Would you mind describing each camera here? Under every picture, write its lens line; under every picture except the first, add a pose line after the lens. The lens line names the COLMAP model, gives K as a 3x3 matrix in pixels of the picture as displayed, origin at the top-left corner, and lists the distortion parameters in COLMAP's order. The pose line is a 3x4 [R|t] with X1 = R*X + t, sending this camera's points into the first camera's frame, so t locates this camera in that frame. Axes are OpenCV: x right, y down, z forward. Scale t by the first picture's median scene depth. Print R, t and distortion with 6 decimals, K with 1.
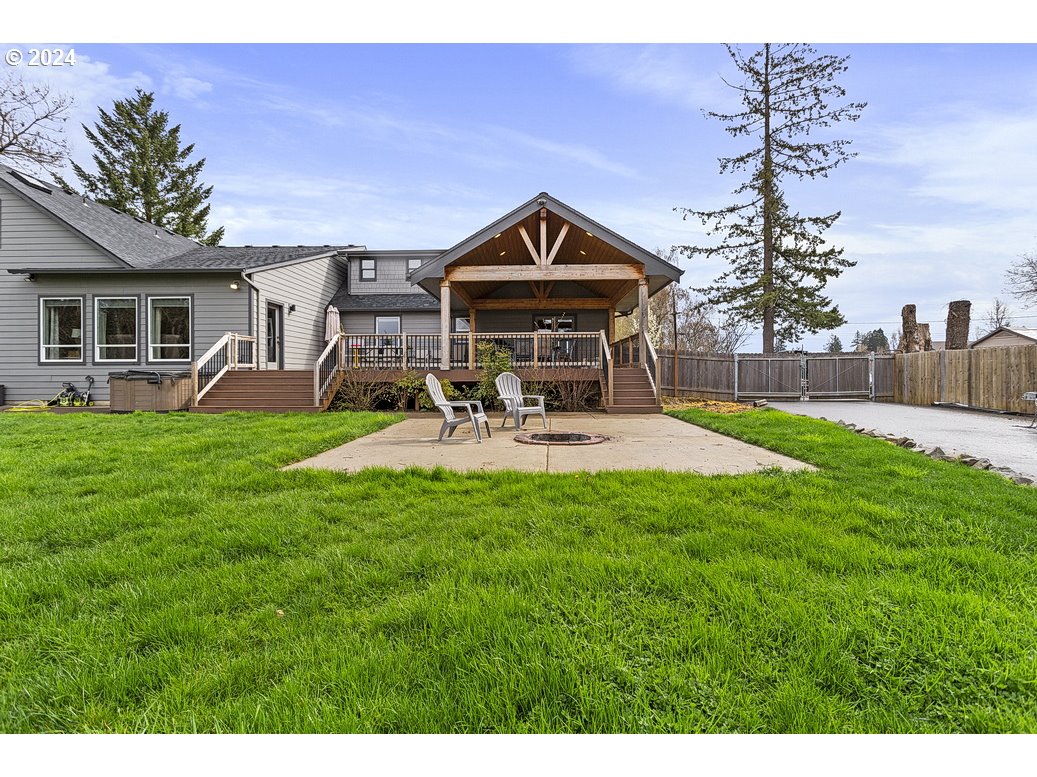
lens RADIAL K [[497.5, 0, 523.8], [0, 497.5, 379.2], [0, 0, 1]] dist [0.000316, 0.000794]
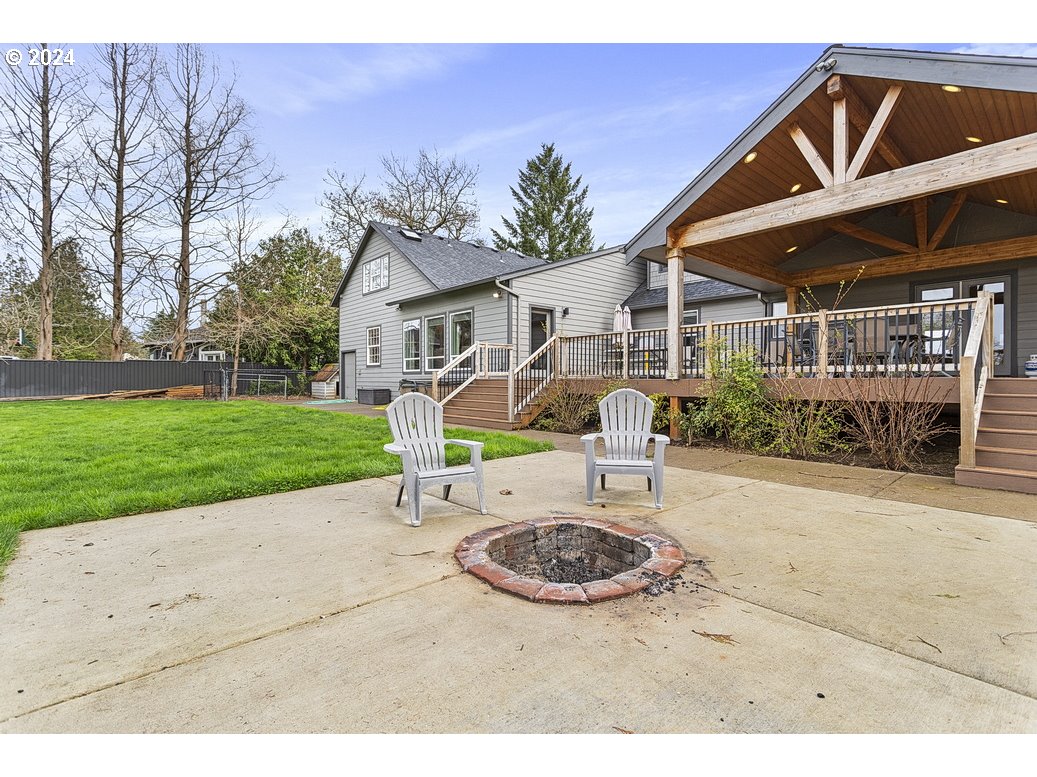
lens RADIAL K [[490.1, 0, 517.0], [0, 490.1, 382.7], [0, 0, 1]] dist [0.001069, 0.000206]
pose [[0.676820, 0.009051, -0.736093, 0.119503], [-0.007001, 0.999958, 0.005859, -0.010314], [0.736116, 0.001188, 0.676855, 0.238550]]
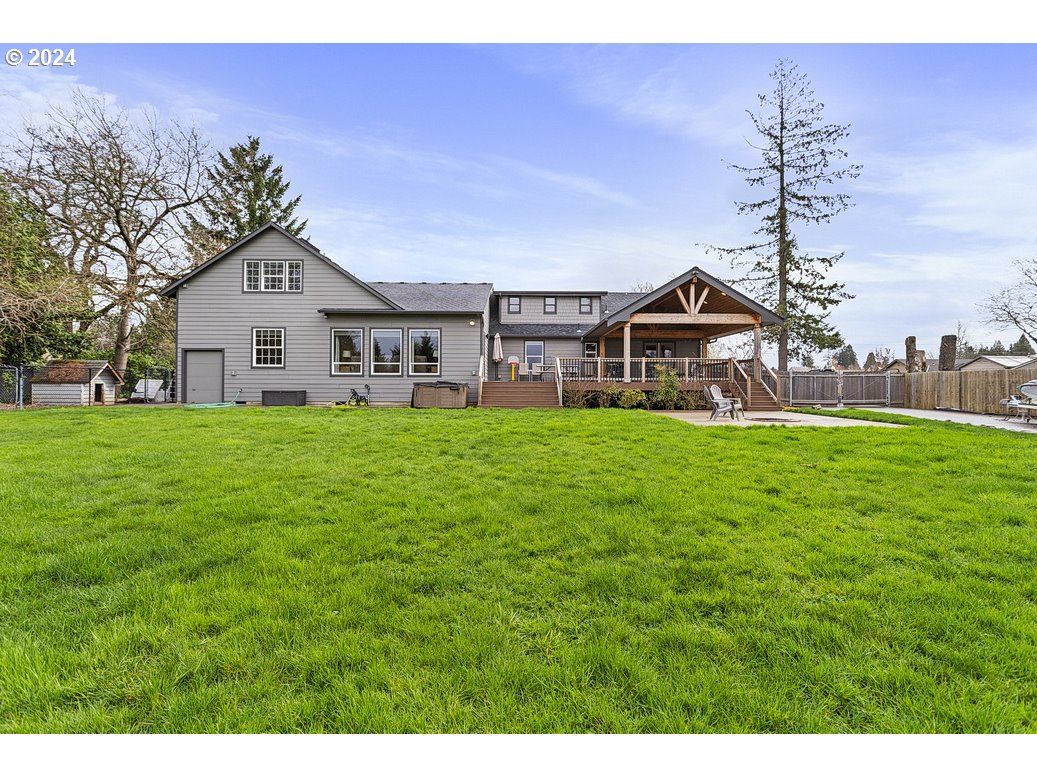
lens RADIAL K [[495.2, 0, 521.4], [0, 495.2, 385.8], [0, 0, 1]] dist [-0.000123, 0.000428]
pose [[0.999142, 0.007874, 0.040660, -0.330524], [-0.007539, 0.999937, -0.008372, 0.003877], [-0.040724, 0.008059, 0.999138, -0.294090]]
